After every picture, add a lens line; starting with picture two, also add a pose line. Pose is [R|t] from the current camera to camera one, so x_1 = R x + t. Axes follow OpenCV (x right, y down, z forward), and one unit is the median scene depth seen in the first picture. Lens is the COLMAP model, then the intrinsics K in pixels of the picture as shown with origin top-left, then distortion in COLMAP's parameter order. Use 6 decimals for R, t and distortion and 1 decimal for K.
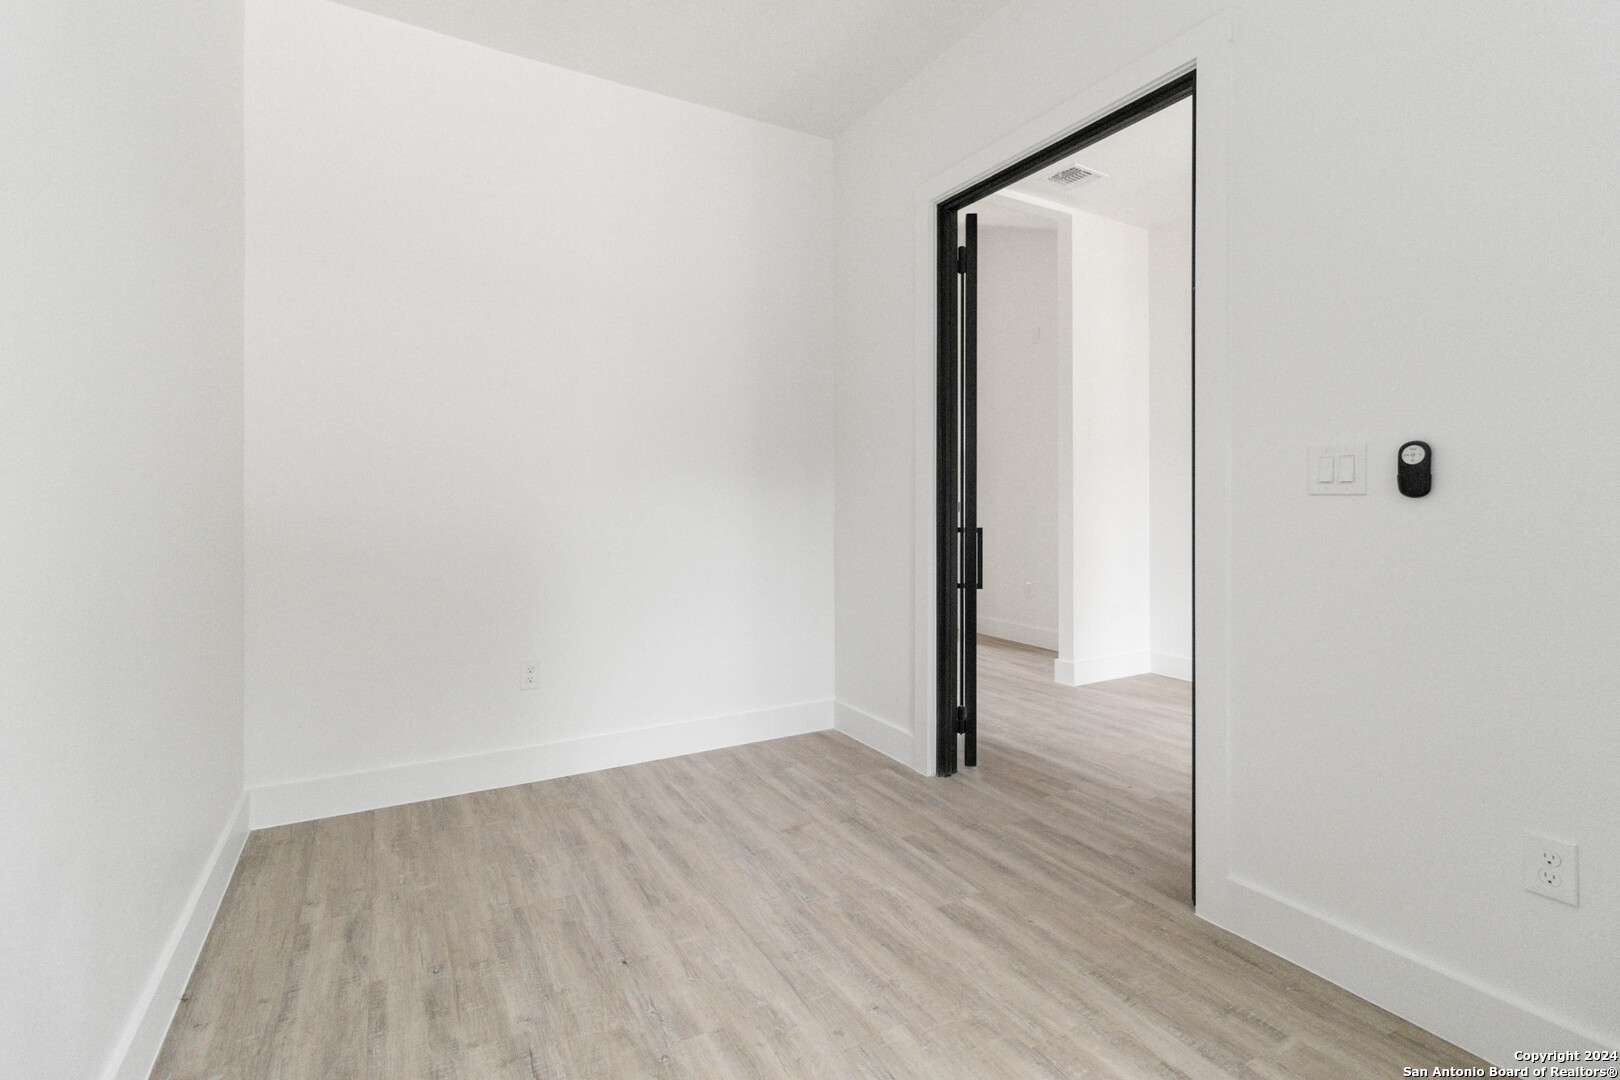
lens RADIAL K [[755.2, 0, 819.1], [0, 755.2, 500.3], [0, 0, 1]] dist [0.003234, -0.000691]
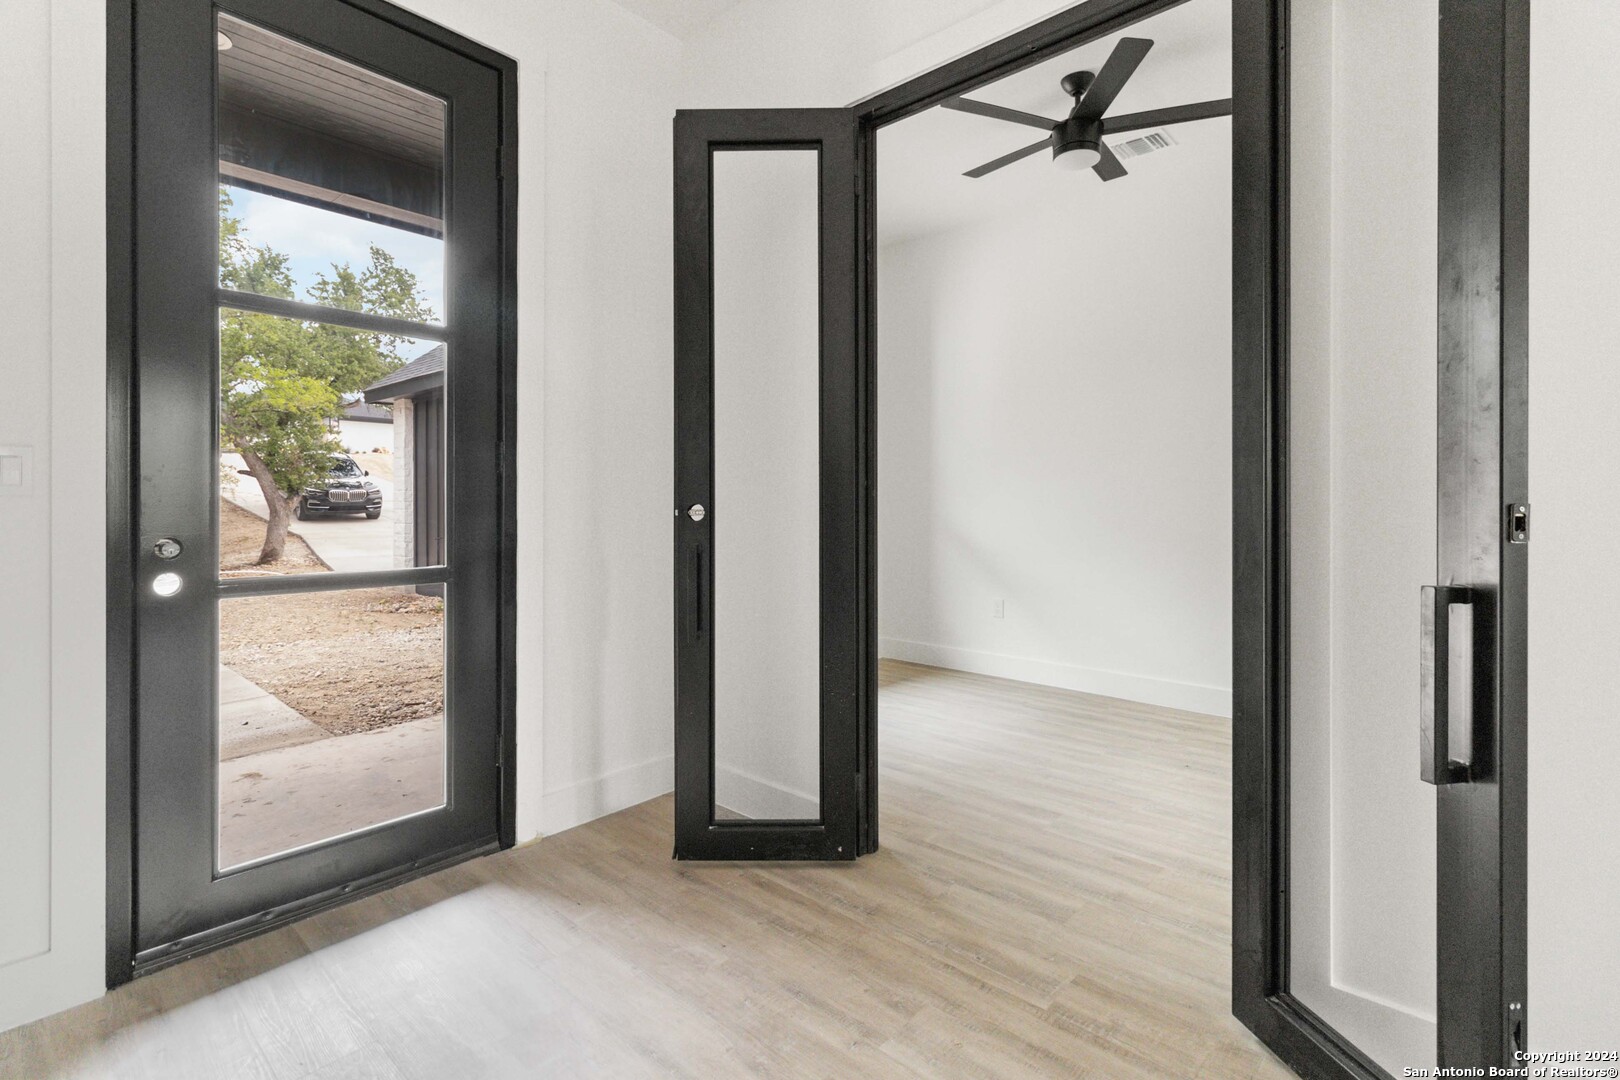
lens RADIAL K [[755.2, 0, 819.1], [0, 755.2, 500.3], [0, 0, 1]] dist [0.003234, -0.000691]
pose [[-0.951131, 0.000786, -0.308786, 0.850292], [0.001554, 0.999996, -0.002240, 0.003494], [0.308783, -0.002611, -0.951129, 1.880419]]
